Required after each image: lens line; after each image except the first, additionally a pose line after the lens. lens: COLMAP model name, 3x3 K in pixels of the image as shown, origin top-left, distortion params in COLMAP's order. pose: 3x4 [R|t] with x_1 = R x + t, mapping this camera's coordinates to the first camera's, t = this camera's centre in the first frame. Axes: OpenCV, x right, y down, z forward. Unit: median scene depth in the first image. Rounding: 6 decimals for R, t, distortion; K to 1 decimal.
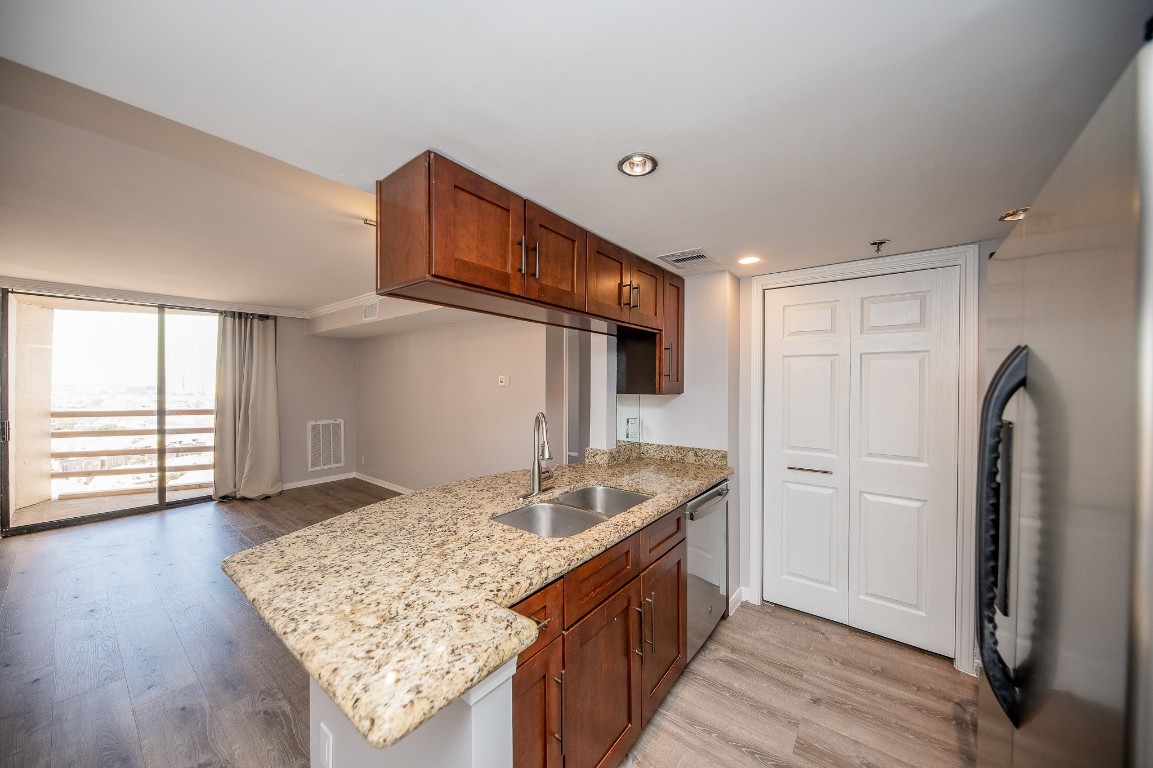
lens RADIAL K [[397.0, 0, 574.0], [0, 397.0, 385.3], [0, 0, 1]] dist [0.013645, -0.006929]
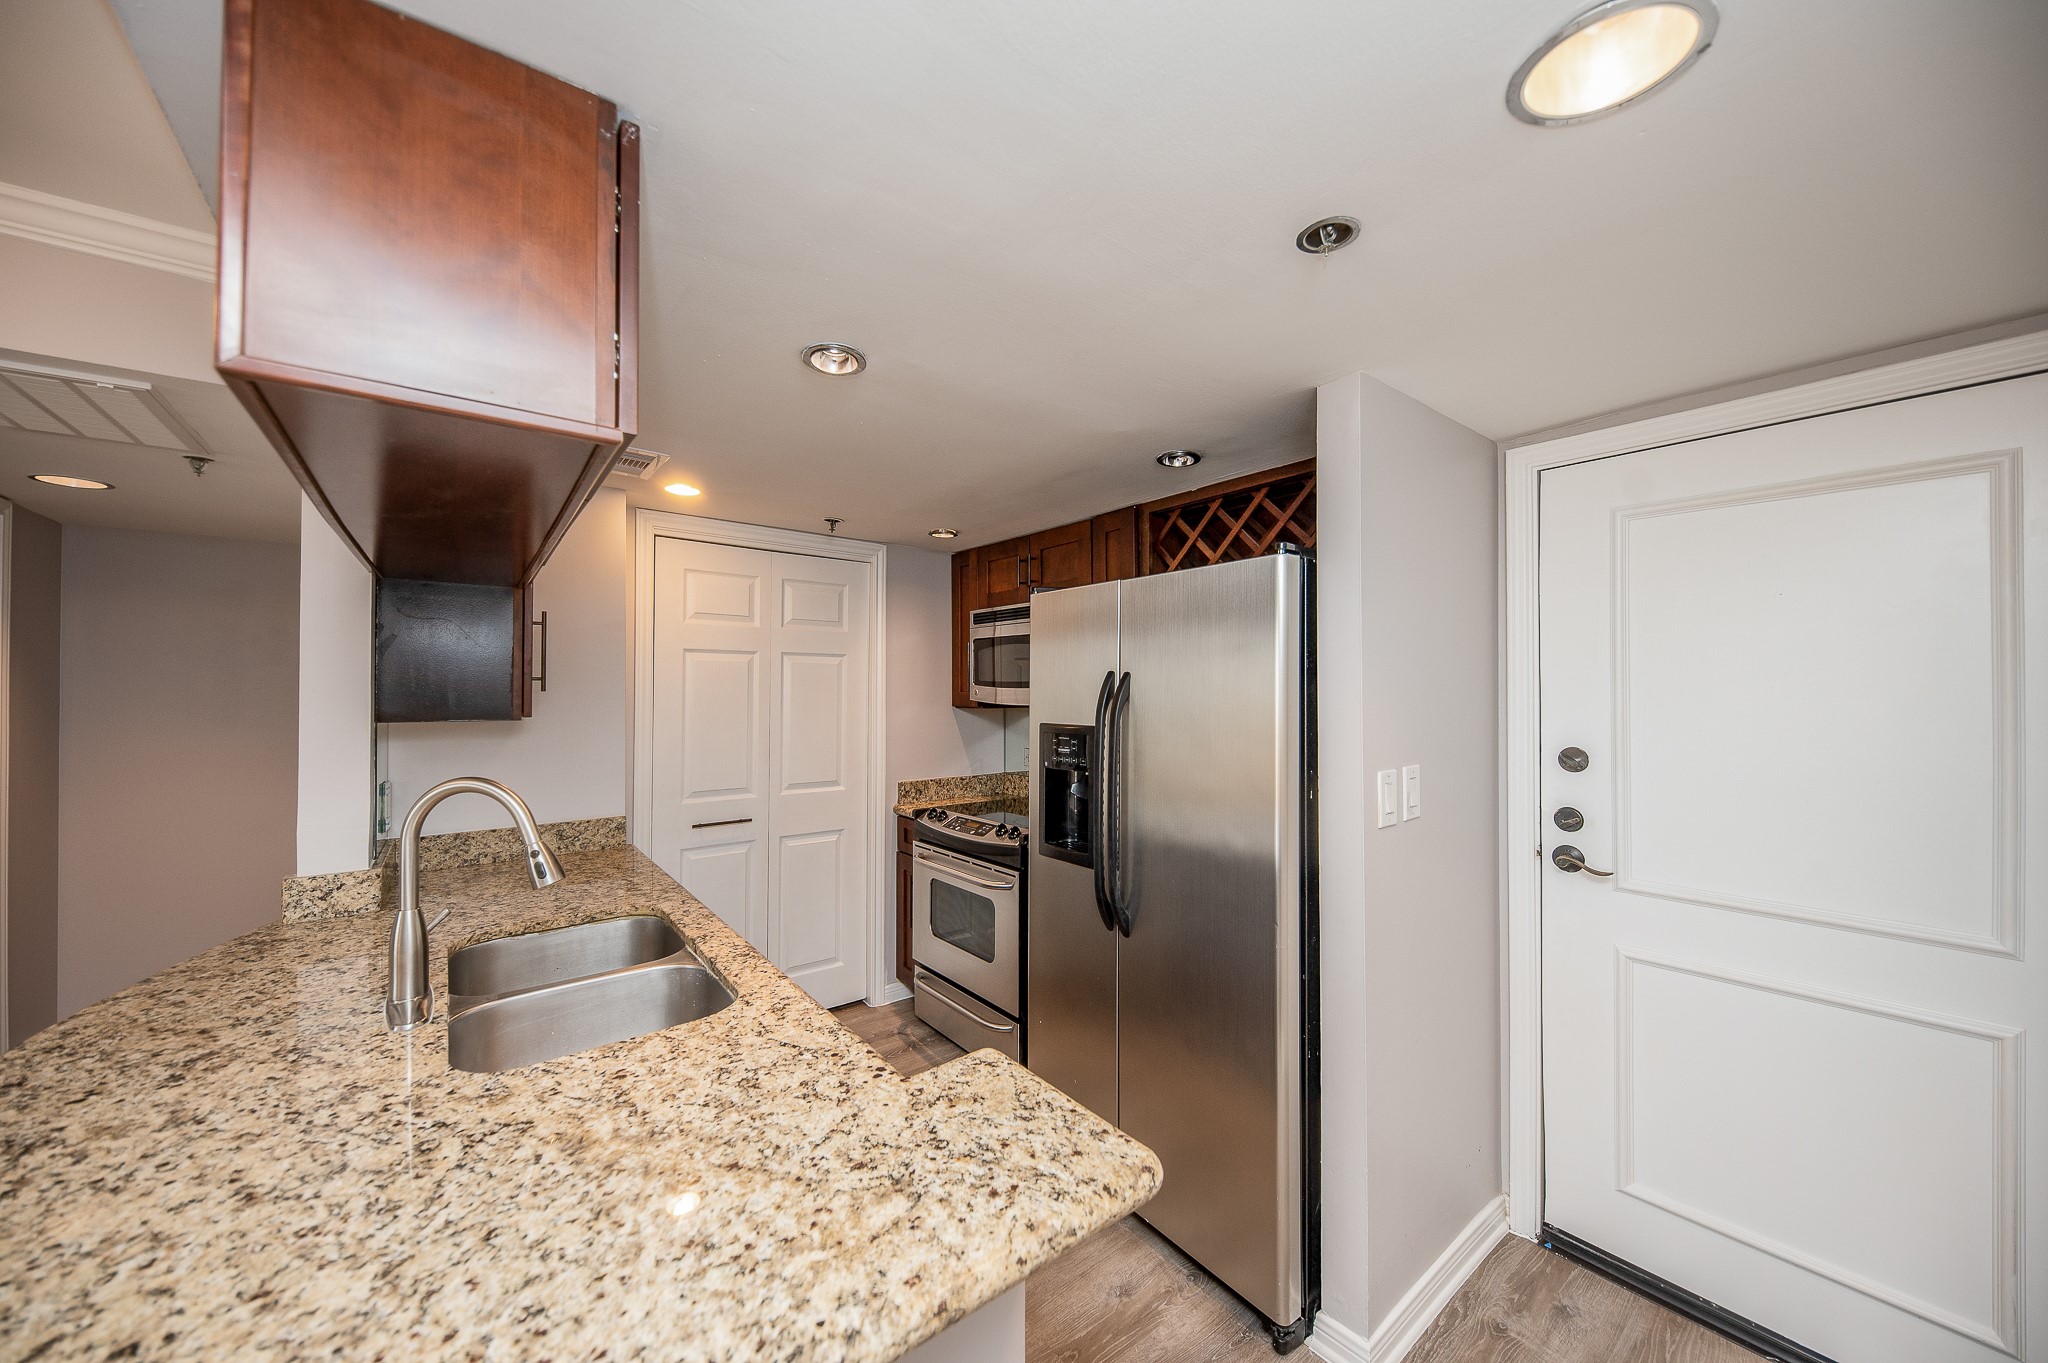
lens RADIAL K [[728.8, 0, 1017.8], [0, 728.8, 683.1], [0, 0, 1]] dist [0.012017, -0.008219]
pose [[0.238838, 0.004761, 0.971048, -0.542193], [0.001483, 0.999985, -0.005268, -0.016096], [-0.971058, 0.002699, 0.238827, 0.259253]]
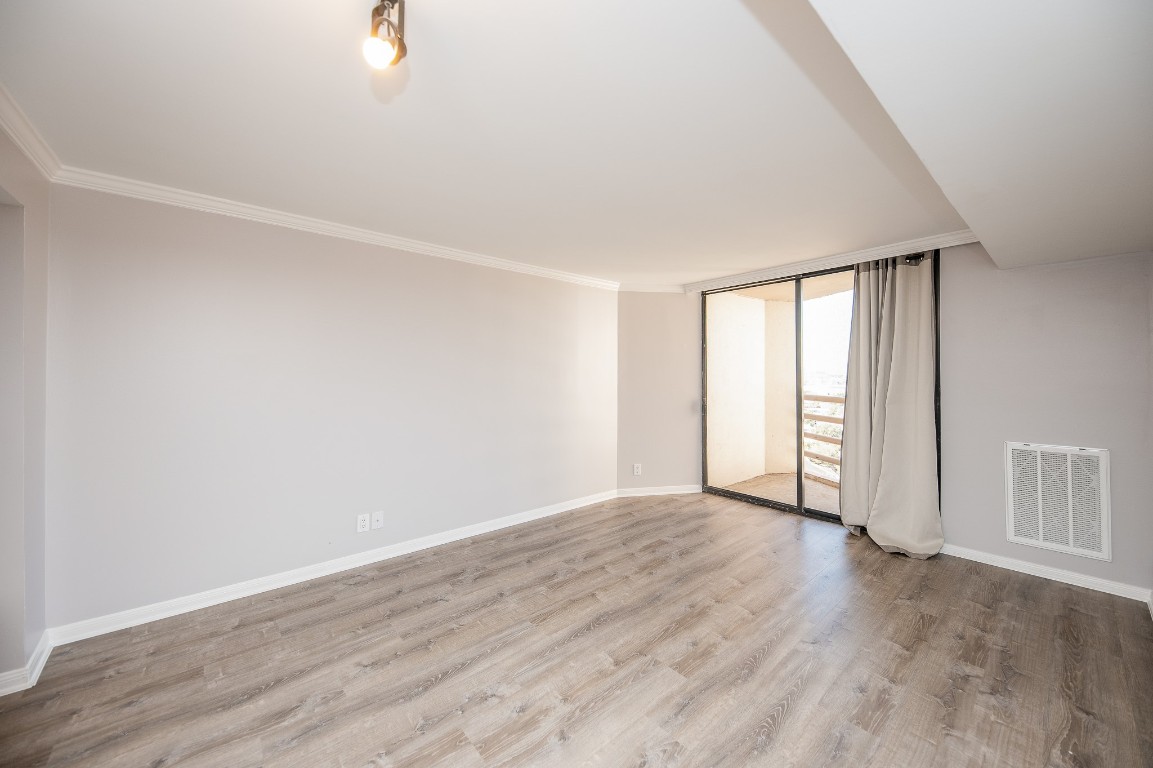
lens RADIAL K [[419.6, 0, 572.9], [0, 419.6, 367.7], [0, 0, 1]] dist [0.013083, -0.008910]
pose [[-0.198744, -0.006231, -0.980032, -0.097177], [0.000363, 0.999979, -0.006431, 0.005229], [0.980051, -0.001634, -0.198738, 1.525600]]
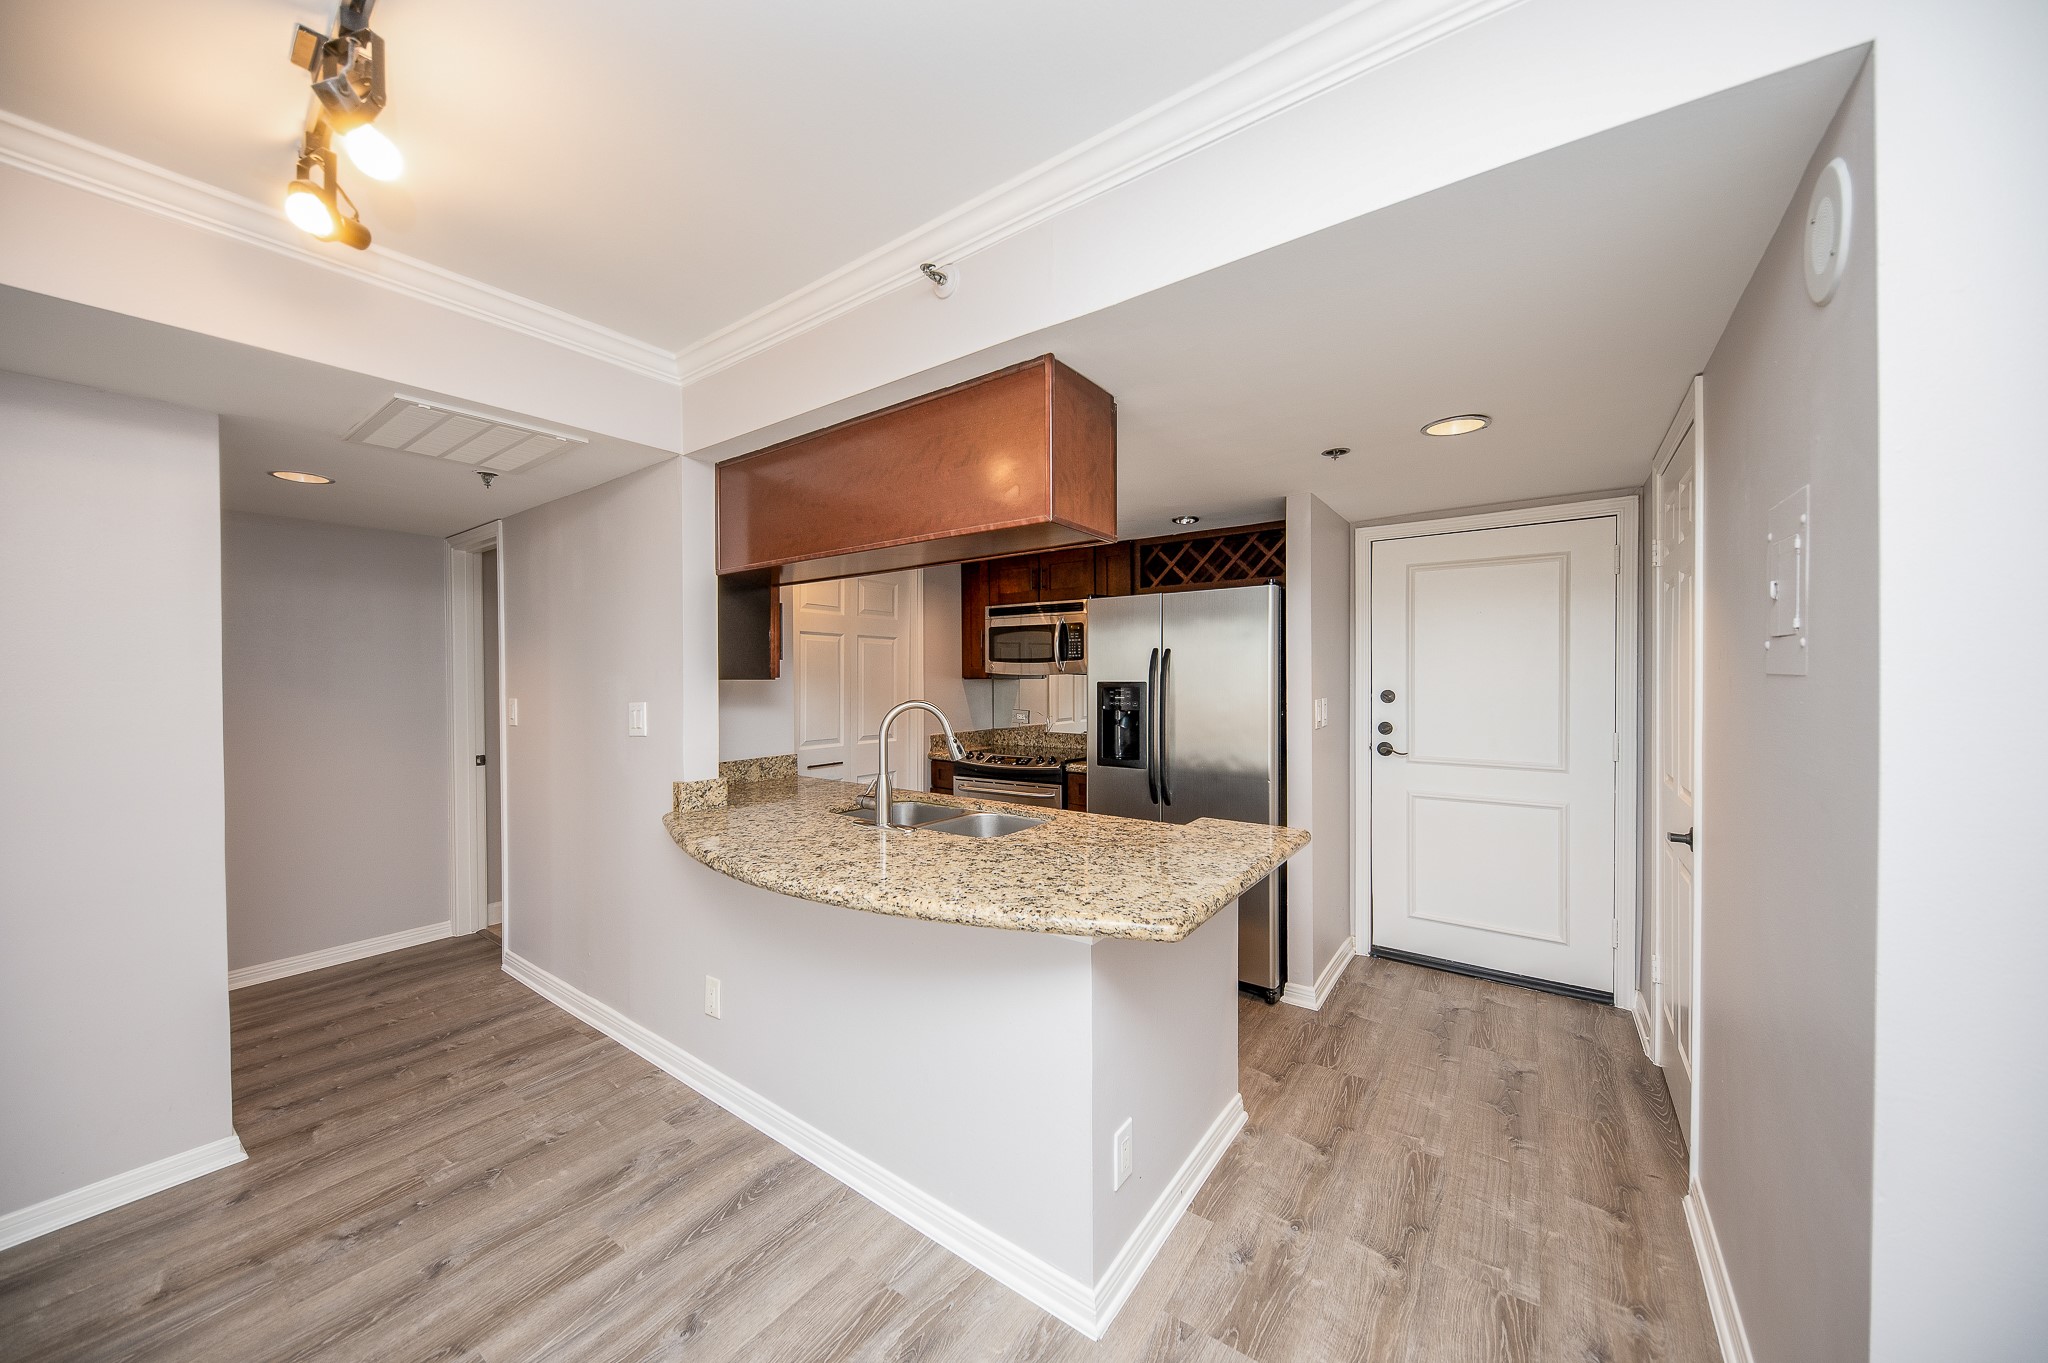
lens RADIAL K [[710.8, 0, 1016.7], [0, 710.8, 682.5], [0, 0, 1]] dist [0.012562, -0.007580]
pose [[-0.037587, -0.009361, 0.999250, -1.116732], [0.004074, 0.999946, 0.009520, 0.021683], [-0.999285, 0.004429, -0.037547, 0.725859]]
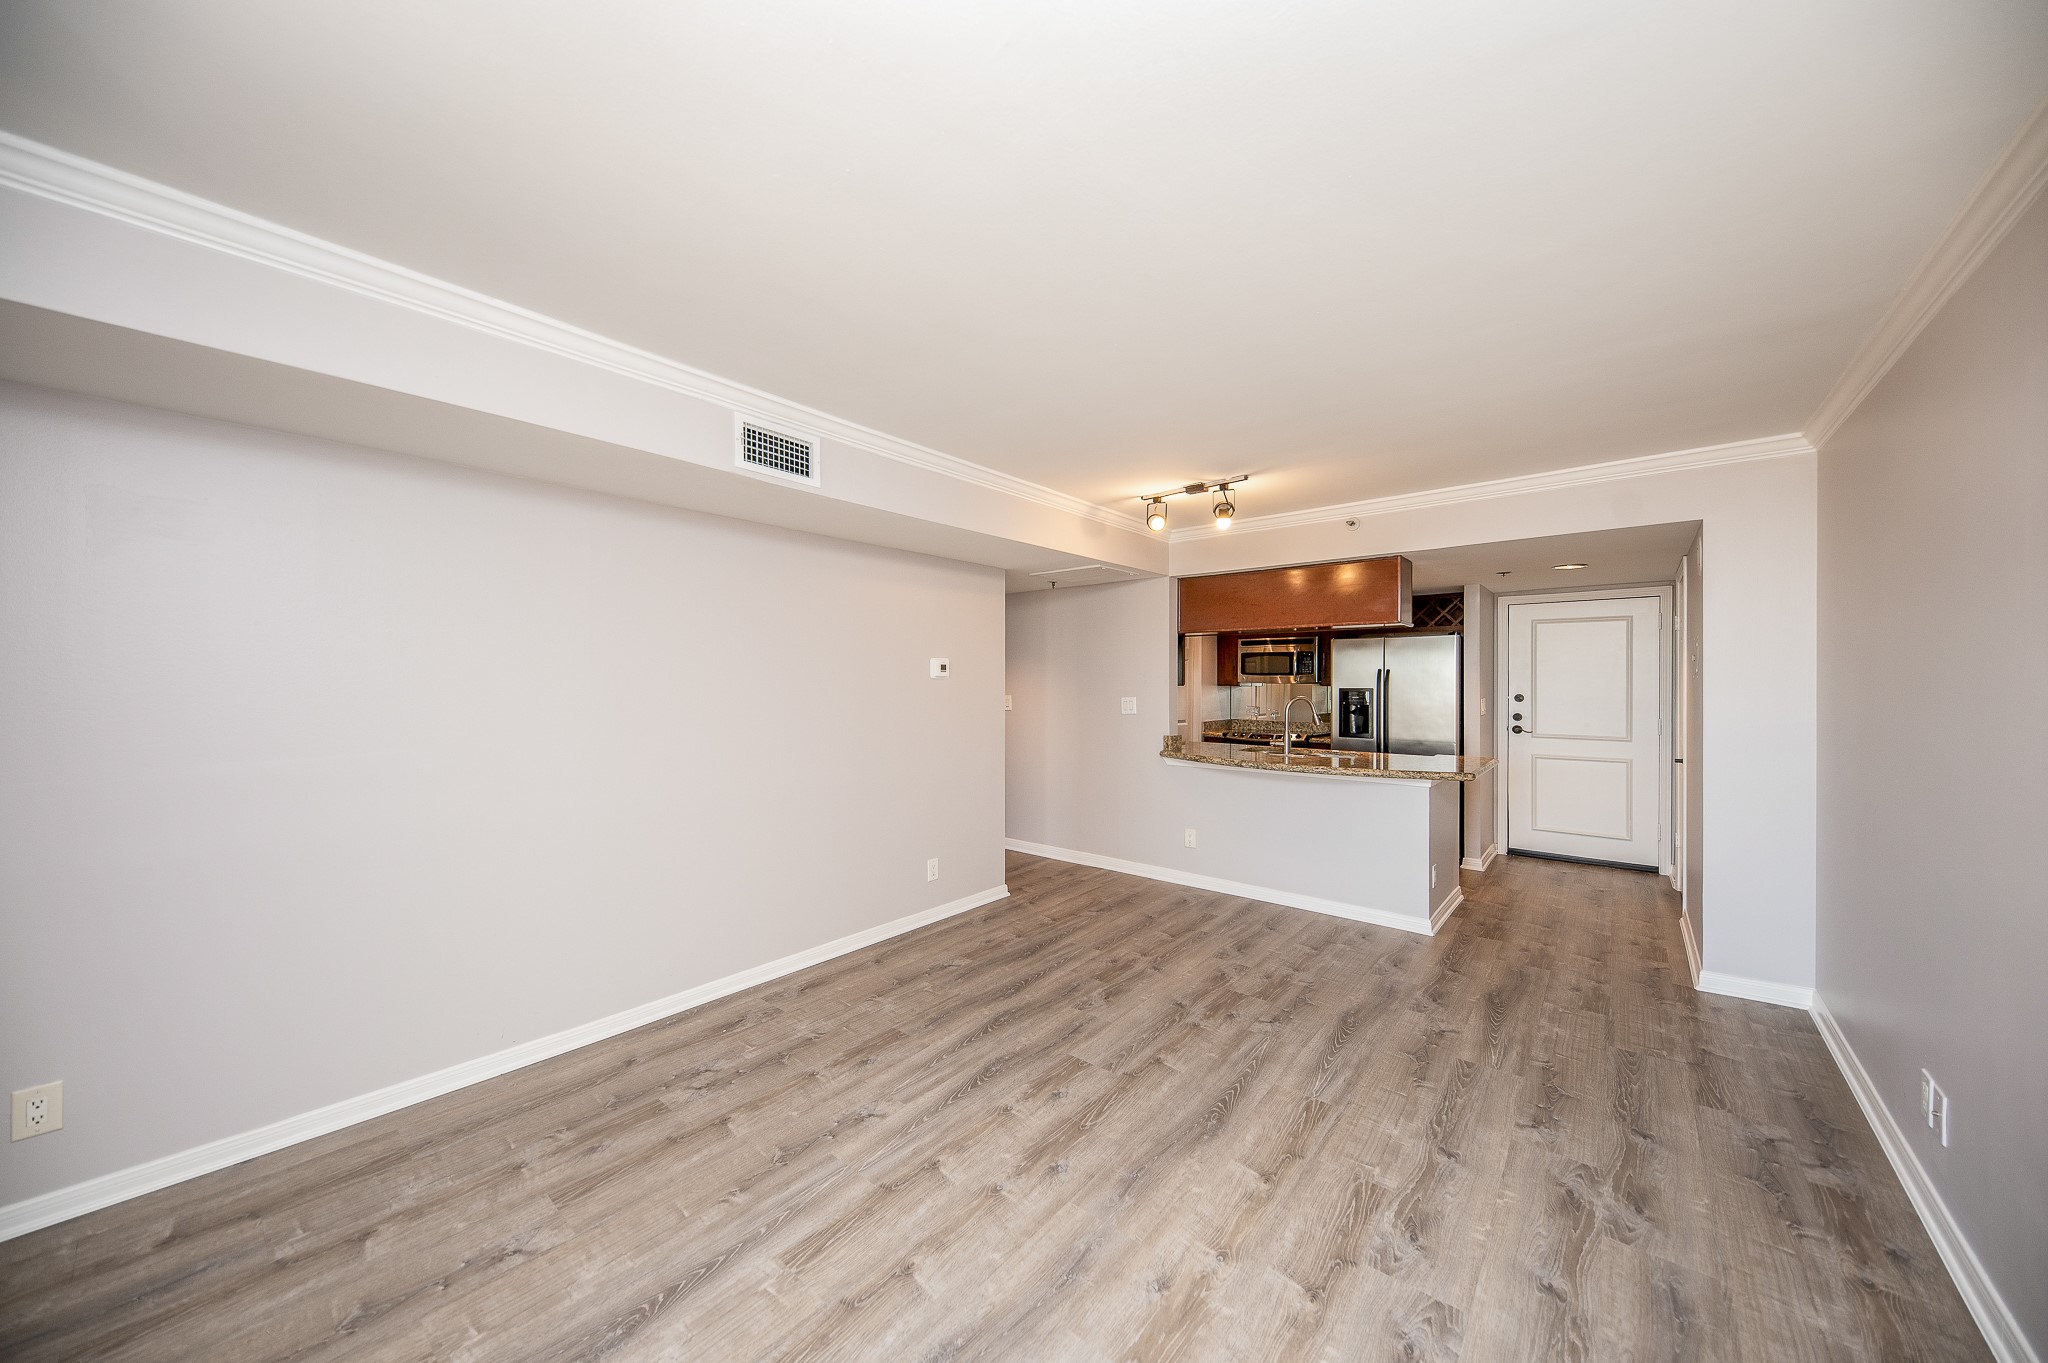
lens RADIAL K [[710.8, 0, 1016.7], [0, 710.8, 682.5], [0, 0, 1]] dist [0.012562, -0.007580]
pose [[0.036023, -0.000672, 0.999351, -2.312098], [-0.001540, 0.999999, 0.000728, 0.014410], [-0.999350, -0.001565, 0.036022, 1.634421]]
